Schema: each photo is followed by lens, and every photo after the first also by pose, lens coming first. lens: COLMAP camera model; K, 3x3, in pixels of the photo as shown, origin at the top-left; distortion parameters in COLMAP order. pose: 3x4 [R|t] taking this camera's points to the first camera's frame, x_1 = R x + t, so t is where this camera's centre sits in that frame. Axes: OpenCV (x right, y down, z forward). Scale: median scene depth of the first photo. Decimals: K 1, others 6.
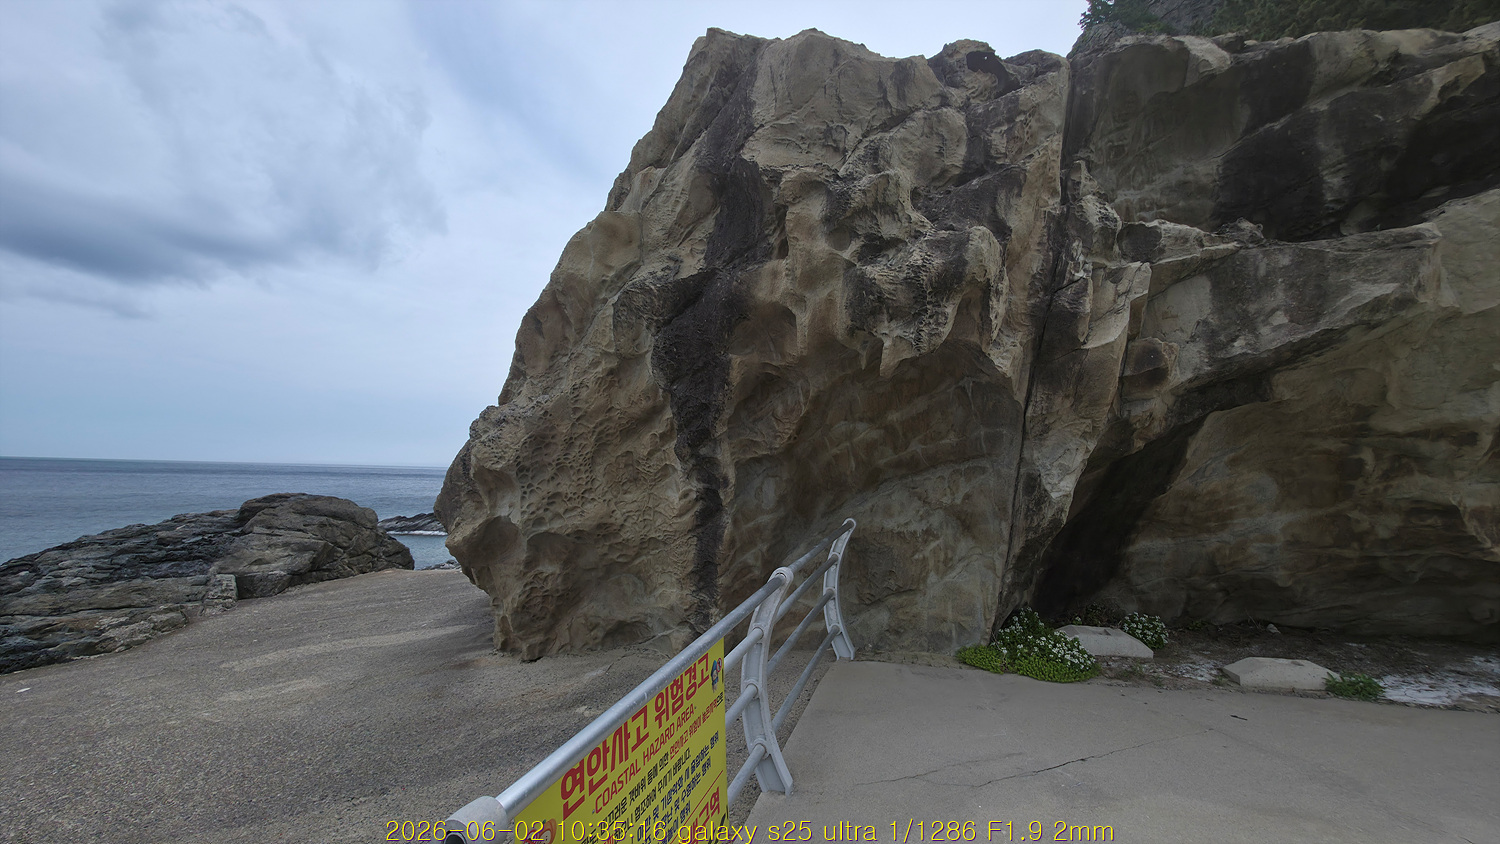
lens RADIAL K [[573.9, 0, 755.1], [0, 573.9, 412.1], [0, 0, 1]] dist [-0.016964, 0.000456]
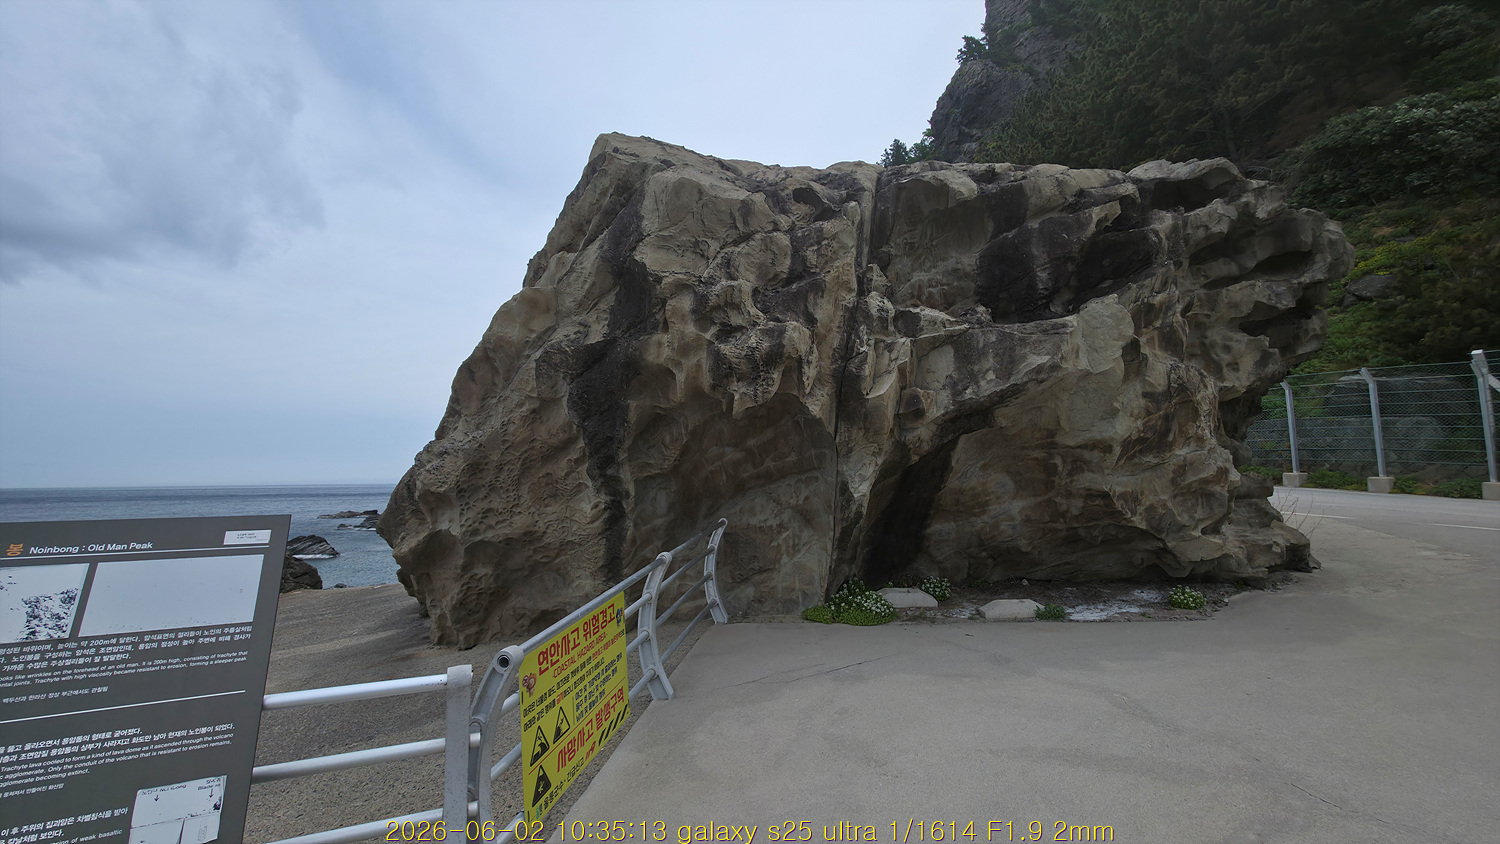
lens RADIAL K [[573.9, 0, 755.1], [0, 573.9, 412.1], [0, 0, 1]] dist [-0.016964, 0.000456]
pose [[0.987401, -0.018965, 0.157097, 0.036693], [0.020066, 0.999784, -0.005423, -0.057686], [-0.156960, 0.008507, 0.987568, -0.363758]]
